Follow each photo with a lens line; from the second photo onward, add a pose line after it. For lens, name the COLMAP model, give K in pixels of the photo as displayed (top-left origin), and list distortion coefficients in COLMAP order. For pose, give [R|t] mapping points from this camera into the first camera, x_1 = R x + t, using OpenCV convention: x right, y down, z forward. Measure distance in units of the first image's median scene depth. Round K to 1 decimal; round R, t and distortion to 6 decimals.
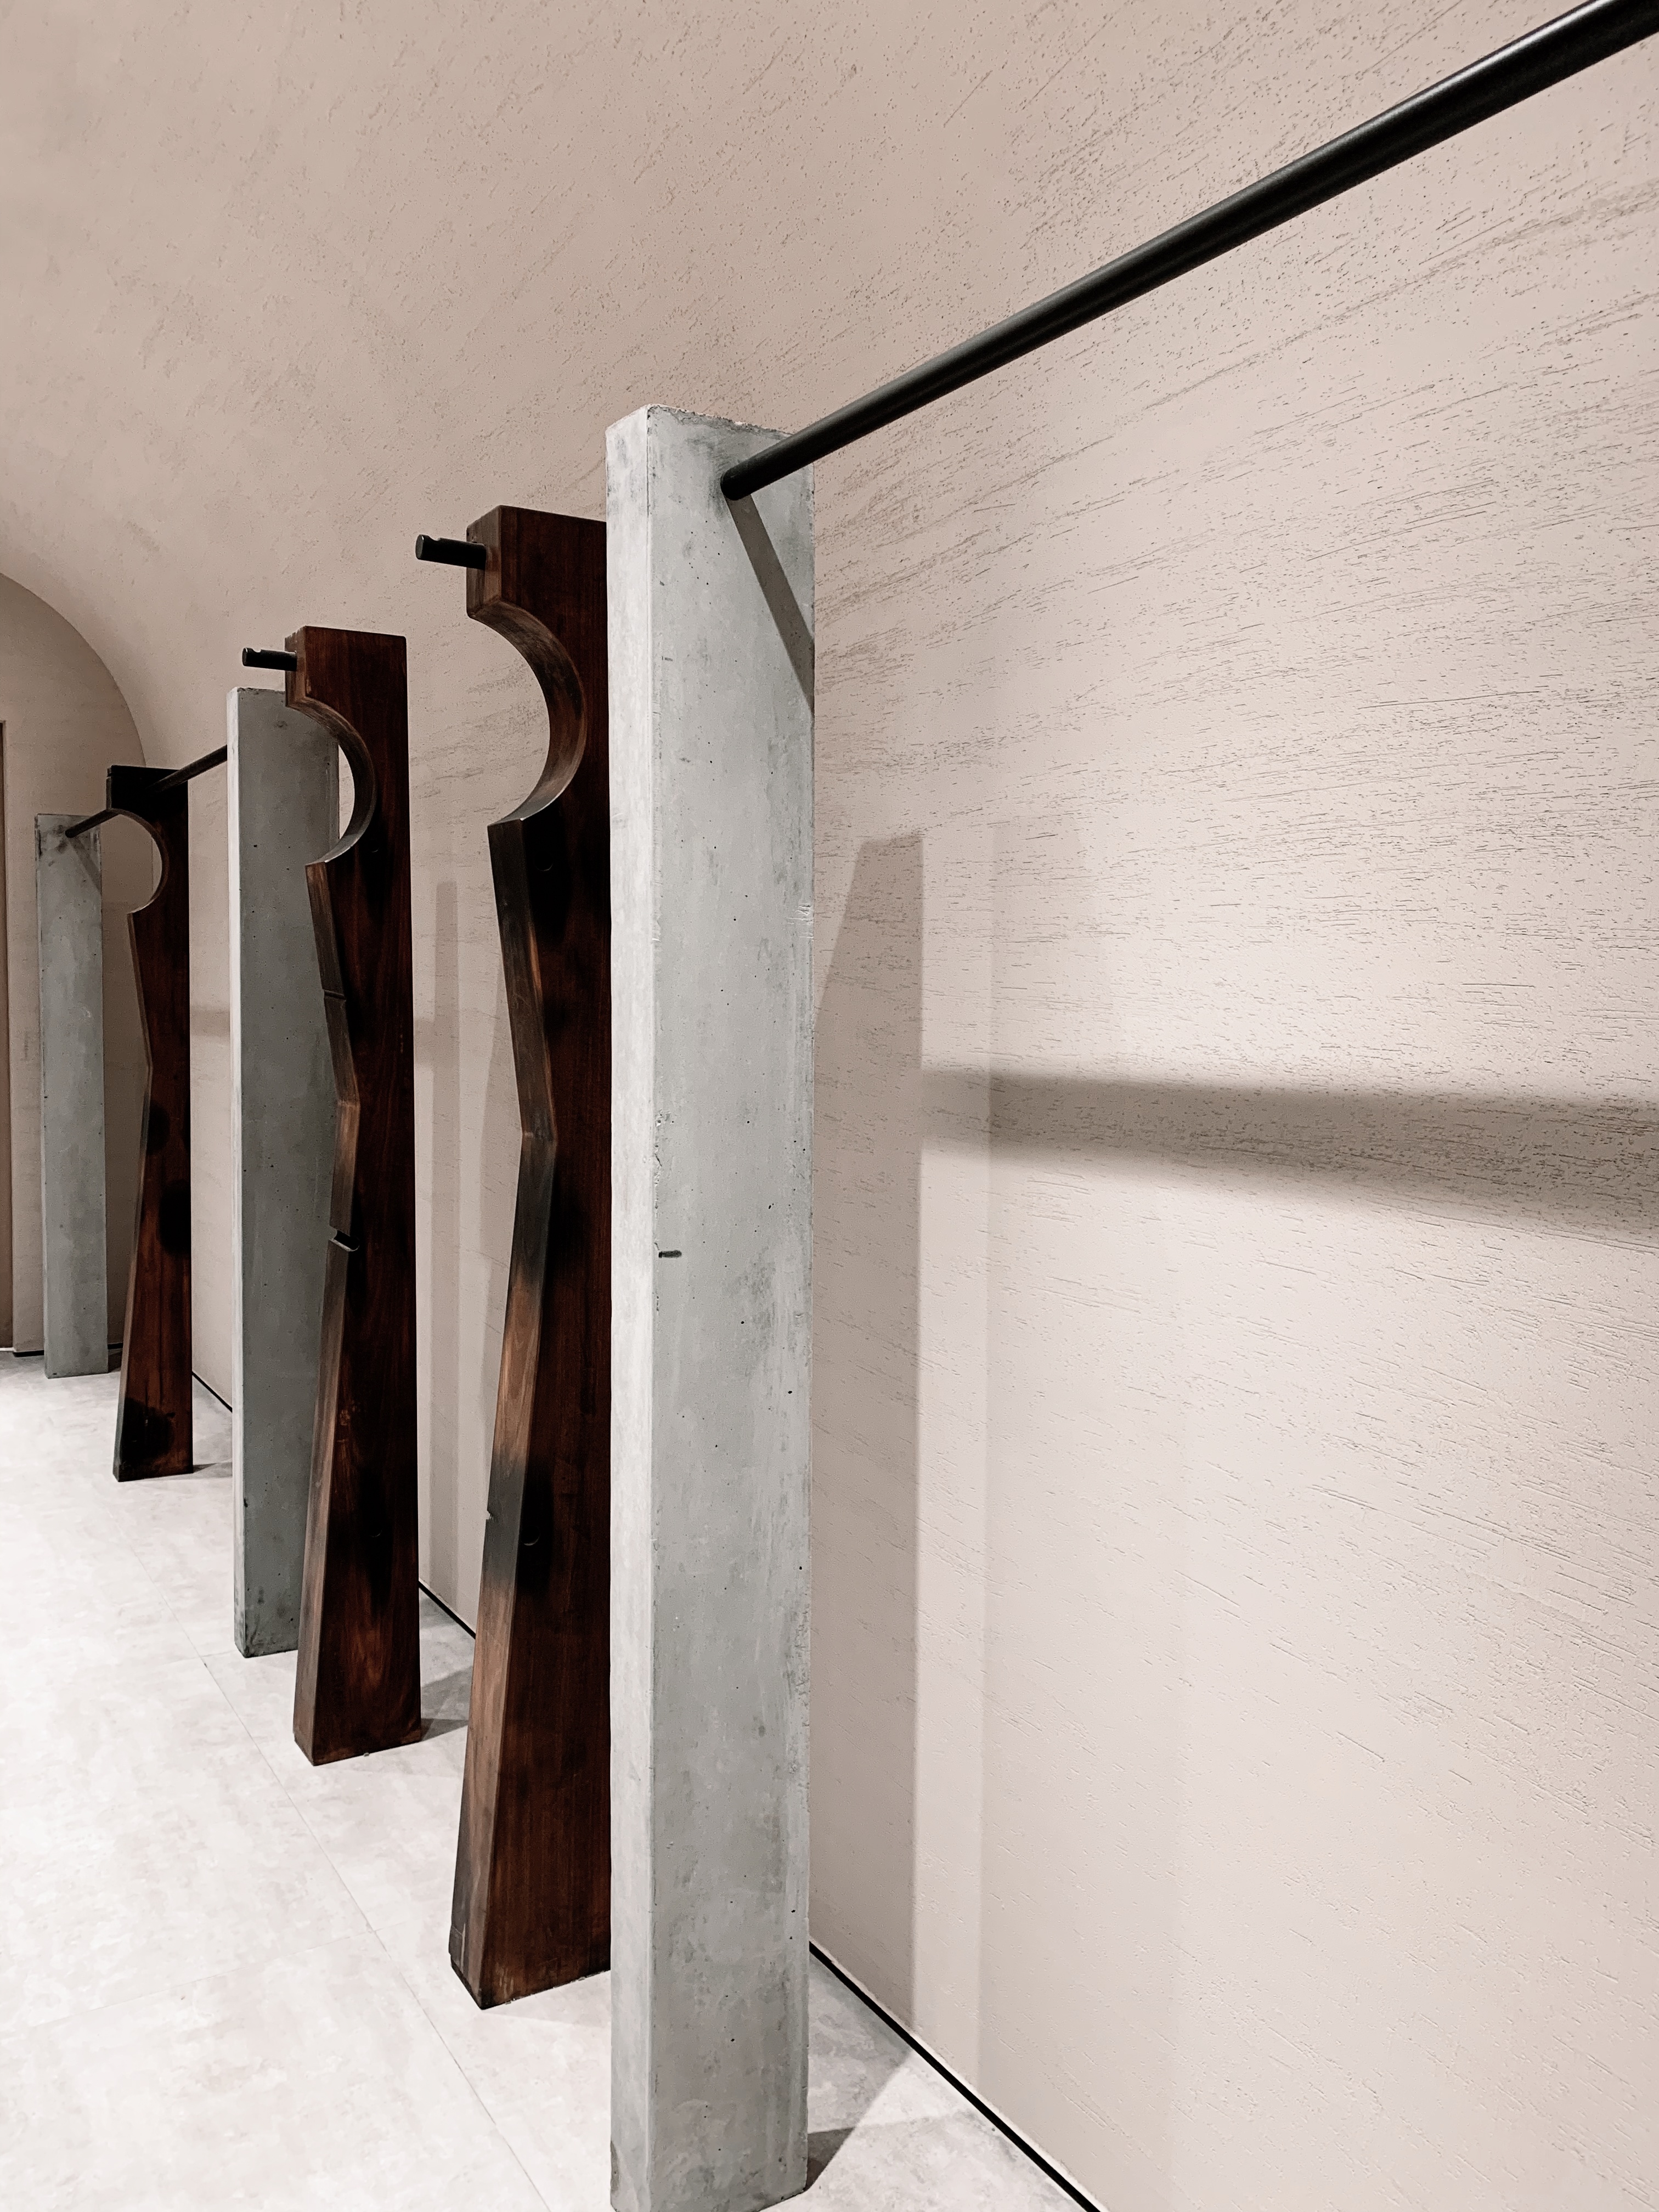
lens RADIAL K [[1665.2, 0, 829.5], [0, 1665.2, 1106.0], [0, 0, 1]] dist [0.000621, 0.001425]
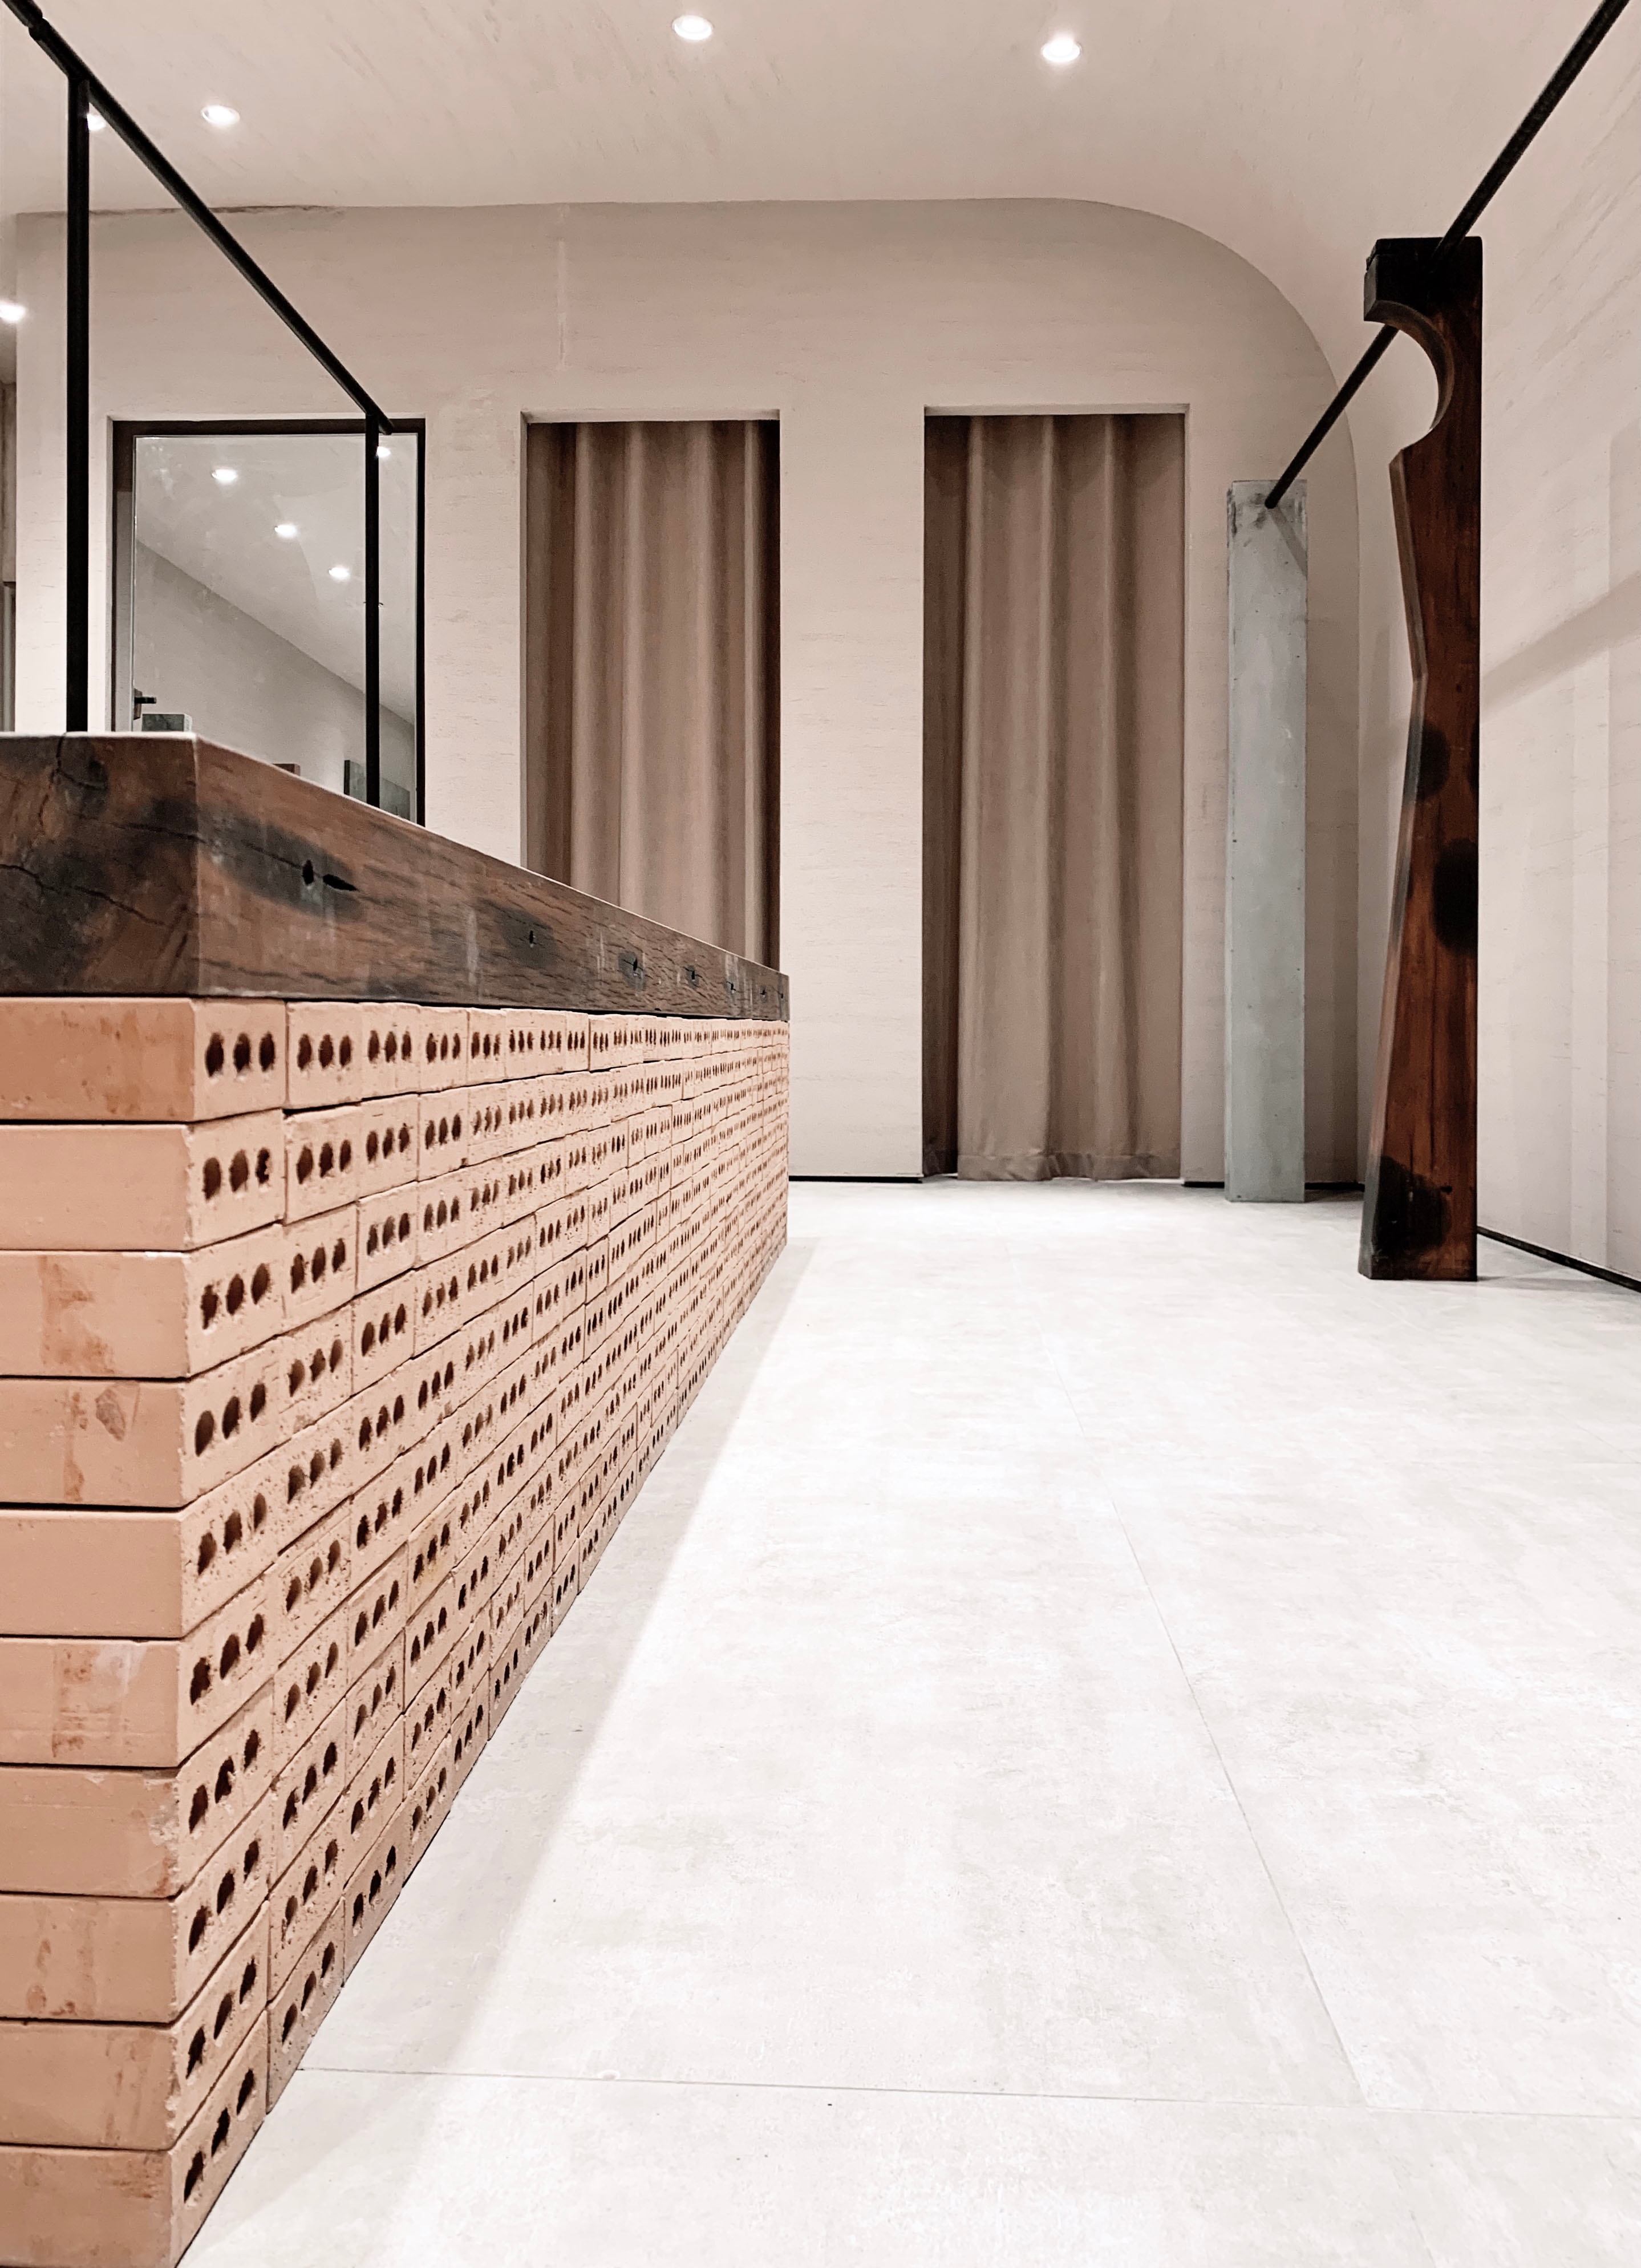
lens RADIAL K [[1679.2, 0, 818.6], [0, 1679.2, 1063.8], [0, 0, 1]] dist [-0.000729, -0.002262]
pose [[0.815935, -0.007553, -0.578095, -0.211129], [-0.028892, 0.998133, -0.053820, 0.179060], [0.577422, 0.060616, 0.814193, 0.302459]]
